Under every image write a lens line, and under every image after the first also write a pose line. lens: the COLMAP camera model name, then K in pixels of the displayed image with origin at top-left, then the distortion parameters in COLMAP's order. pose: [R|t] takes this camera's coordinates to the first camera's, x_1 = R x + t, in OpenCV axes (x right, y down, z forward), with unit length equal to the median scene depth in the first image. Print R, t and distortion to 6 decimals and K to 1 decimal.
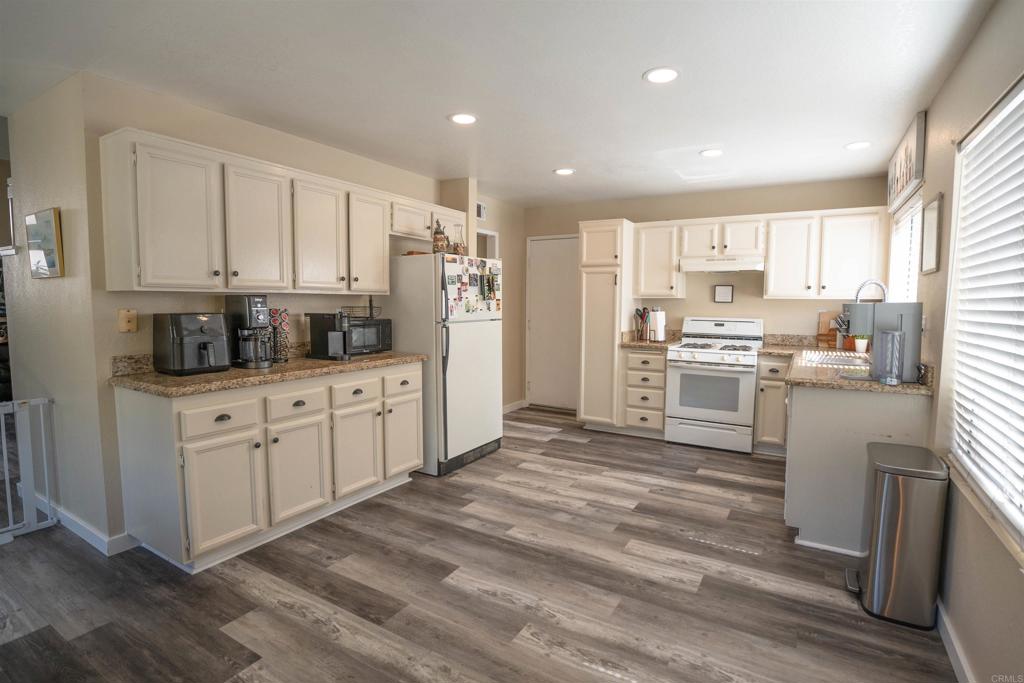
lens RADIAL K [[497.1, 0, 519.4], [0, 497.1, 338.9], [0, 0, 1]] dist [-0.041560, 0.008175]
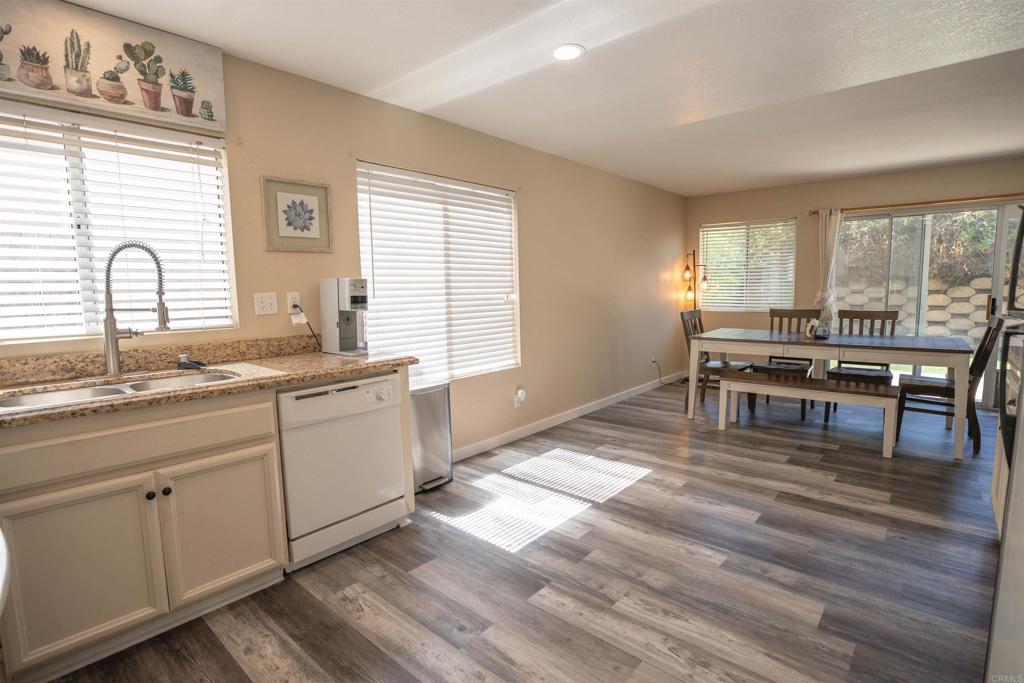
lens RADIAL K [[497.1, 0, 517.8], [0, 497.1, 343.2], [0, 0, 1]] dist [-0.041560, 0.008175]
pose [[-0.983507, -0.007989, 0.180692, 0.124269], [0.025987, 0.982416, 0.184886, -0.082420], [-0.178992, 0.186532, -0.966006, 1.310795]]
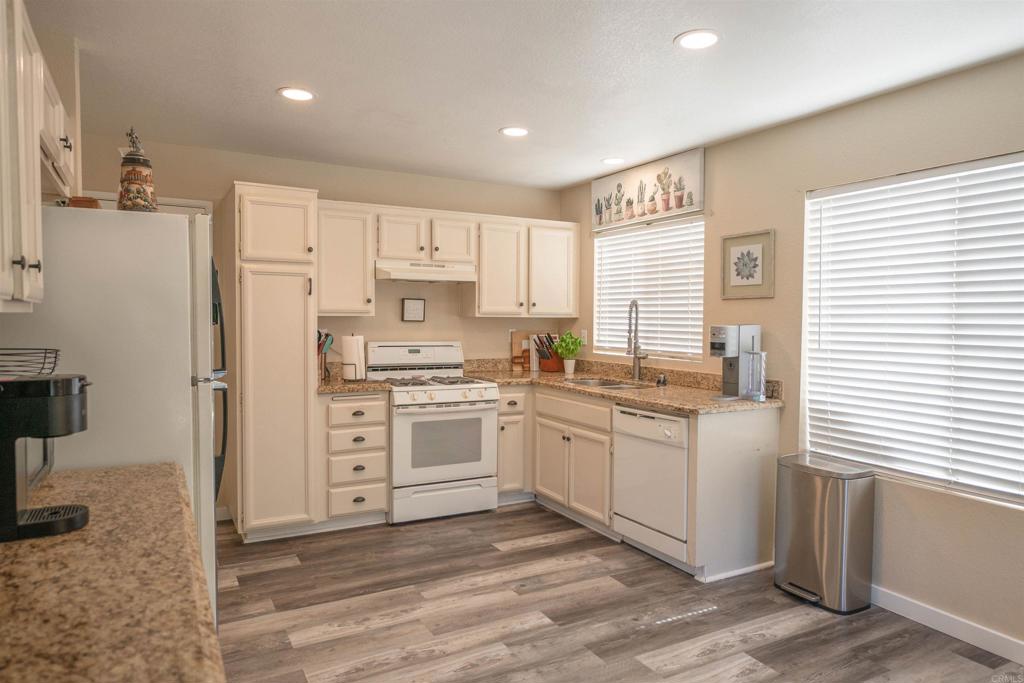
lens RADIAL K [[655.4, 0, 513.5], [0, 655.4, 344.2], [0, 0, 1]] dist [-0.003964, 0.007017]
pose [[0.506584, -0.037486, 0.861375, -0.480571], [0.059941, 0.998168, 0.008187, -0.048970], [-0.860104, 0.047484, 0.507903, 0.463465]]
